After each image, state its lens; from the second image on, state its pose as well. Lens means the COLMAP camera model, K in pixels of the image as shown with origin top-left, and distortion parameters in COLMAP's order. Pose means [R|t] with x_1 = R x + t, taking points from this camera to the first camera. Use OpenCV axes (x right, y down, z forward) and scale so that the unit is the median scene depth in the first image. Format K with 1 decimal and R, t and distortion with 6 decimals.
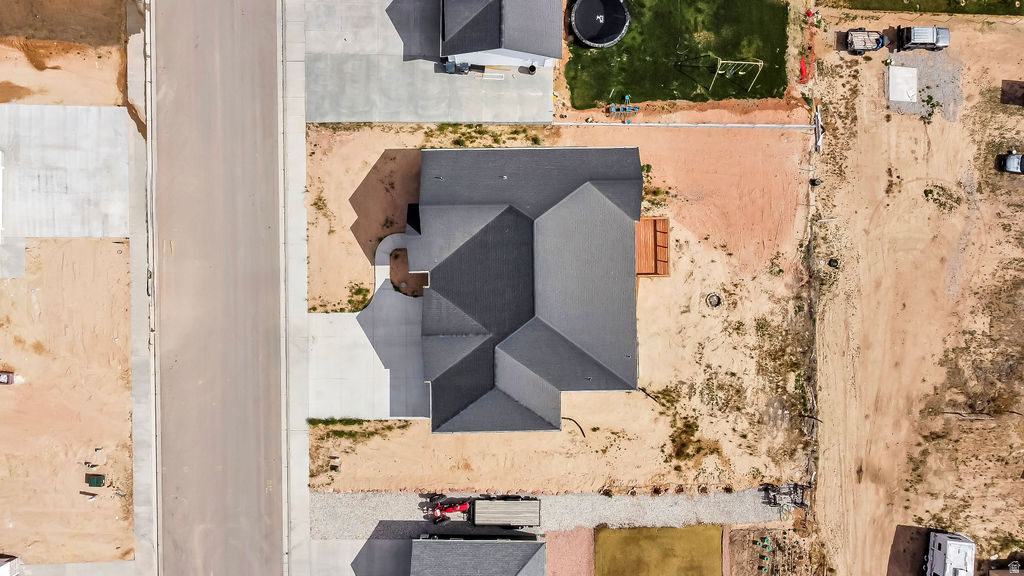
lens RADIAL K [[778.5, 0, 512.7], [0, 778.5, 284.3], [0, 0, 1]] dist [0.004981, -0.008065]
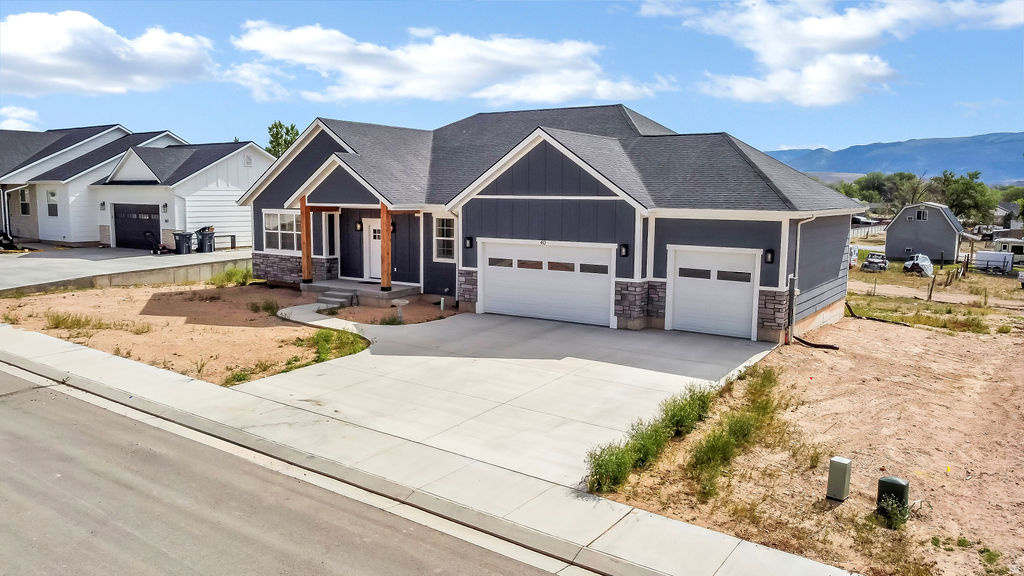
lens RADIAL K [[778.5, 0, 510.8], [0, 778.5, 282.6], [0, 0, 1]] dist [0.004981, -0.008065]
pose [[0.566263, -0.106577, 0.817305, -0.421788], [0.823933, 0.099578, -0.557870, 0.260550], [-0.021929, 0.989306, 0.144200, 0.924558]]
